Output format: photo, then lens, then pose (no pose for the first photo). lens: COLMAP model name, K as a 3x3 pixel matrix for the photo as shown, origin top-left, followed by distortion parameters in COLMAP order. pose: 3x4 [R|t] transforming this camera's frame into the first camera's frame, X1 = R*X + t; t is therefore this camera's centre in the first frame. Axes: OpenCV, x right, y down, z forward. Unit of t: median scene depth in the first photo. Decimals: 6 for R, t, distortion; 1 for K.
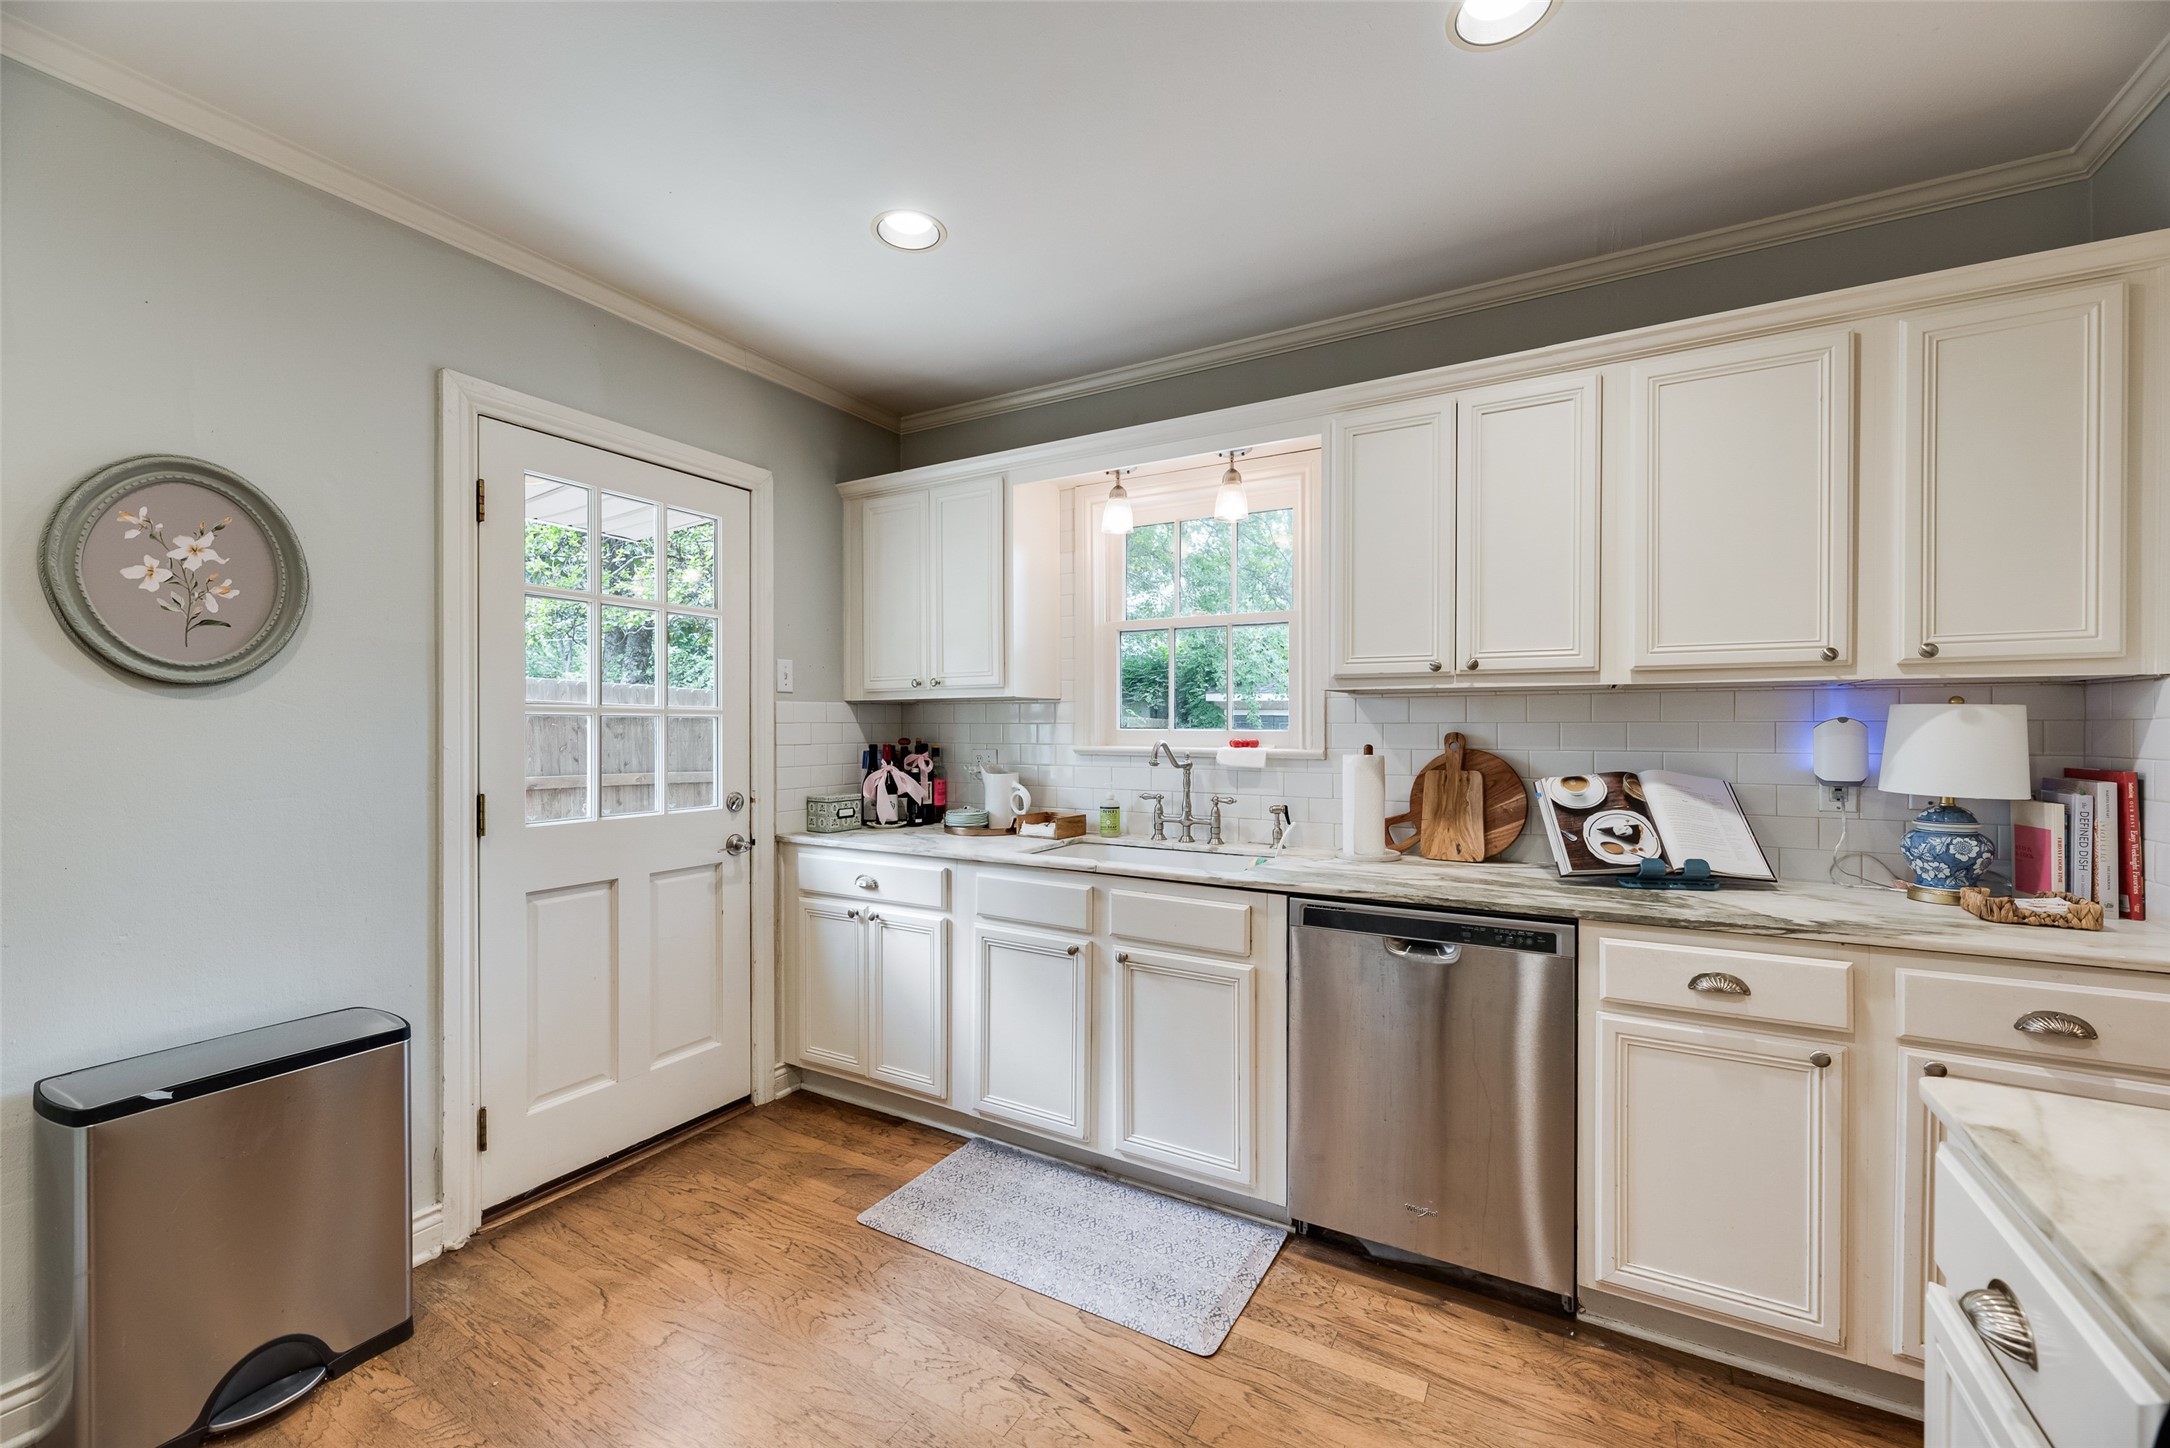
lens RADIAL K [[873.6, 0, 1082.4], [0, 873.6, 729.8], [0, 0, 1]] dist [0.000330, 0.000123]
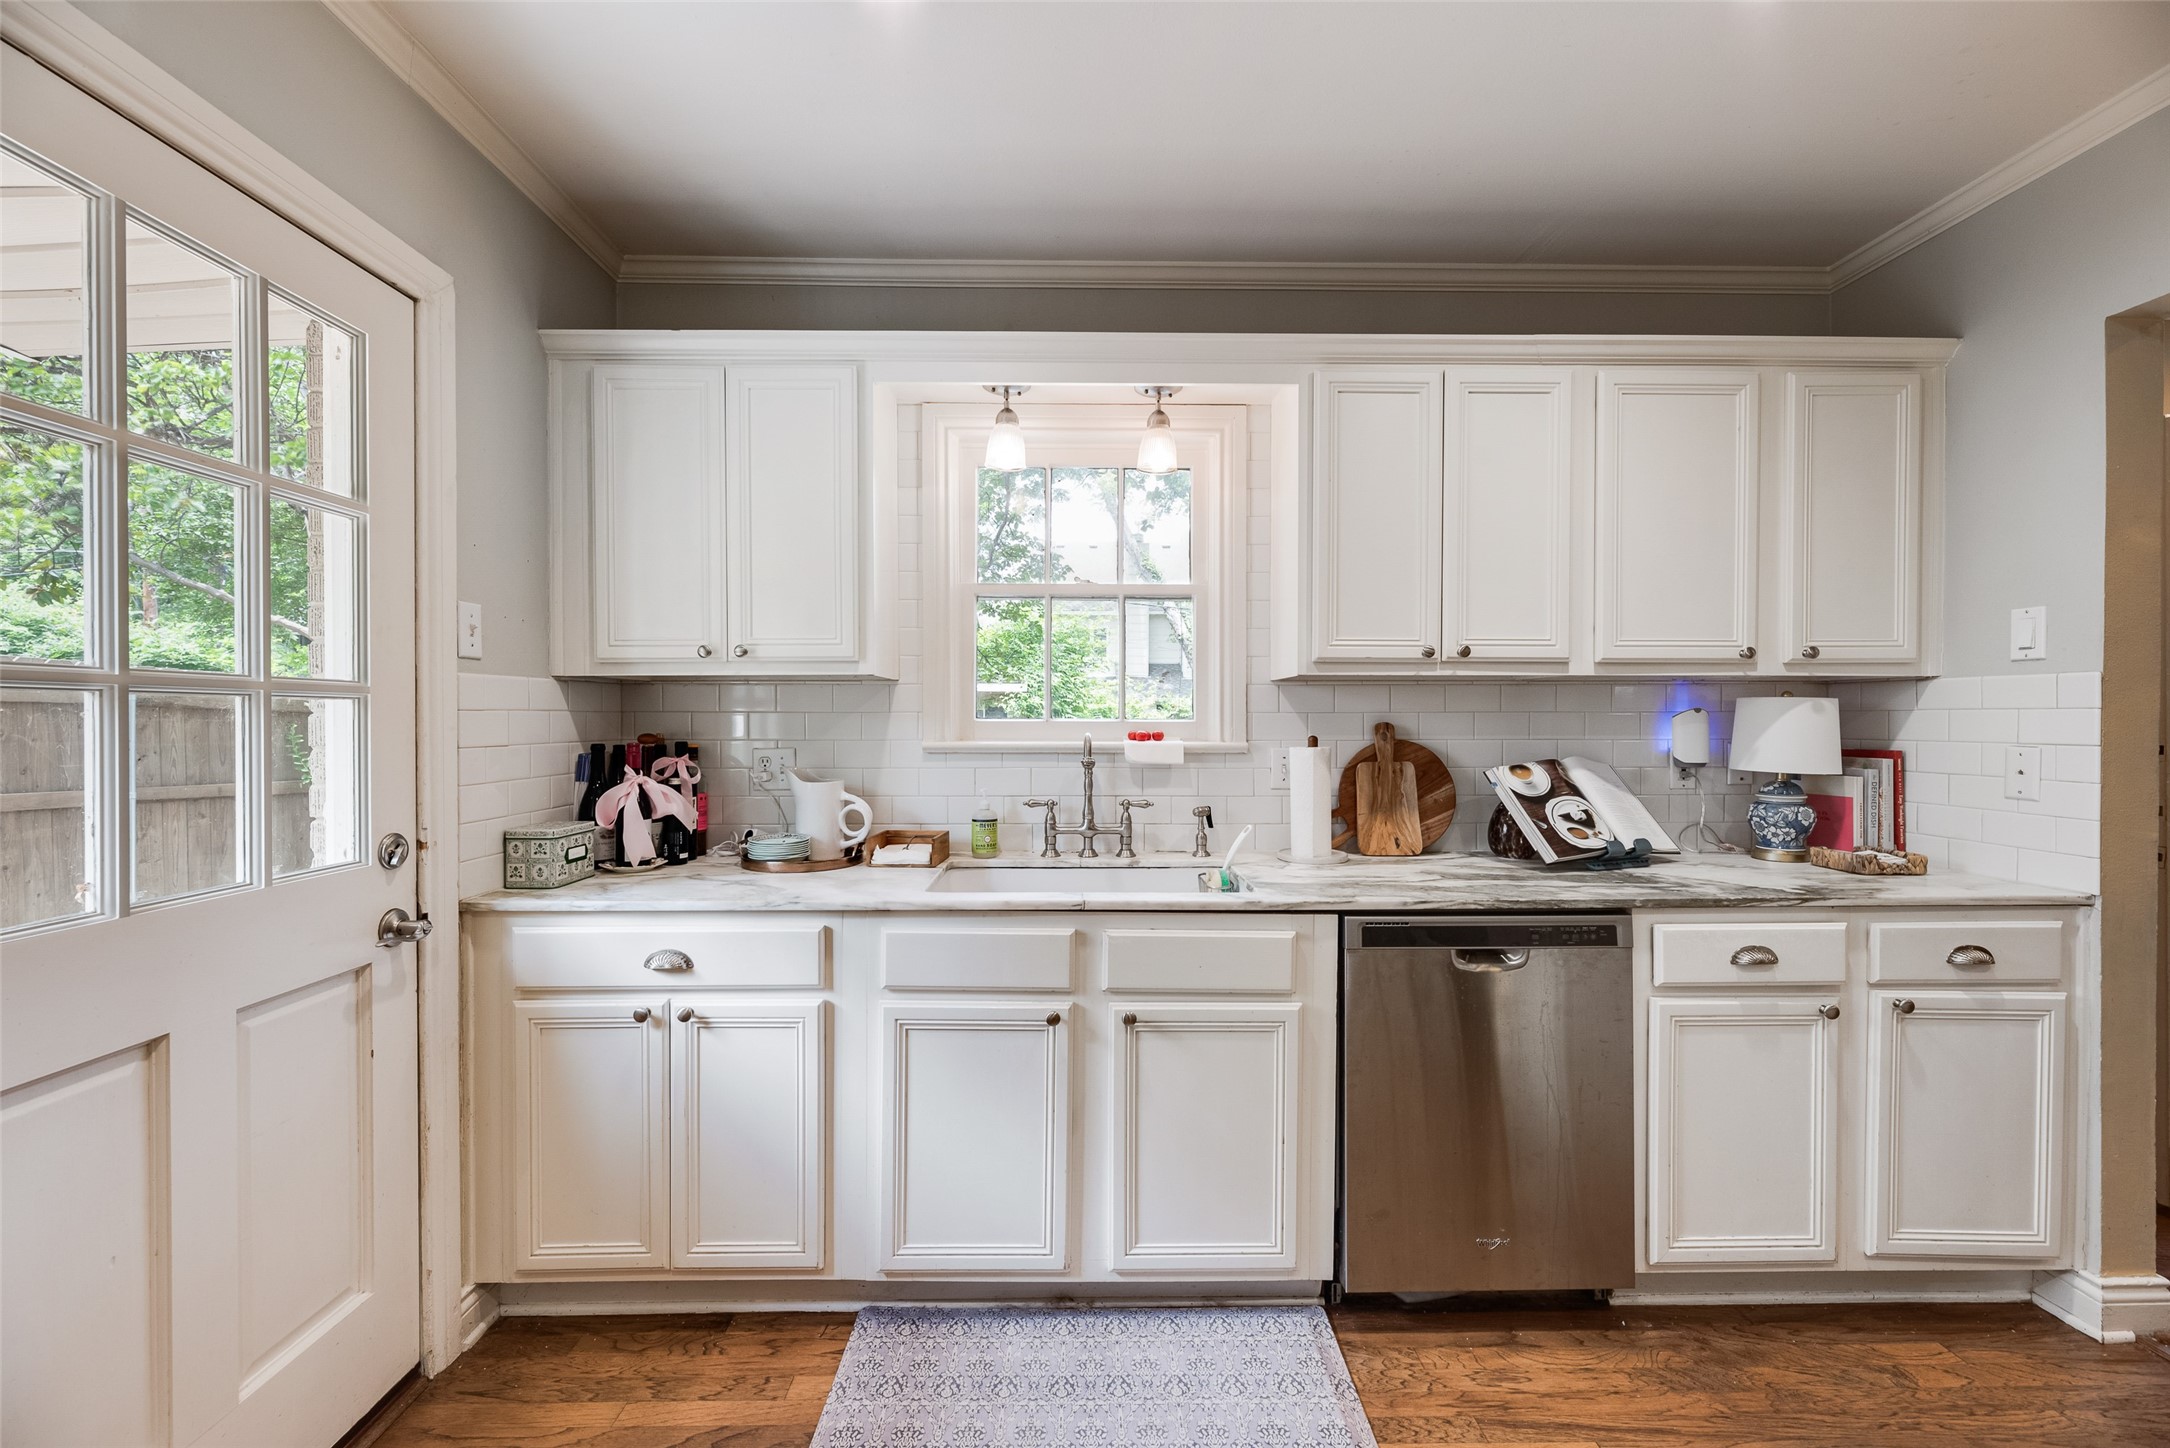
lens RADIAL K [[878.4, 0, 1085.0], [0, 878.4, 724.0], [0, 0, 1]] dist [0.001319, 0.000101]
pose [[0.856951, -0.004032, 0.515383, -0.333440], [0.002305, 0.999989, 0.003989, 0.000218], [-0.515394, -0.002230, 0.856951, 0.315749]]
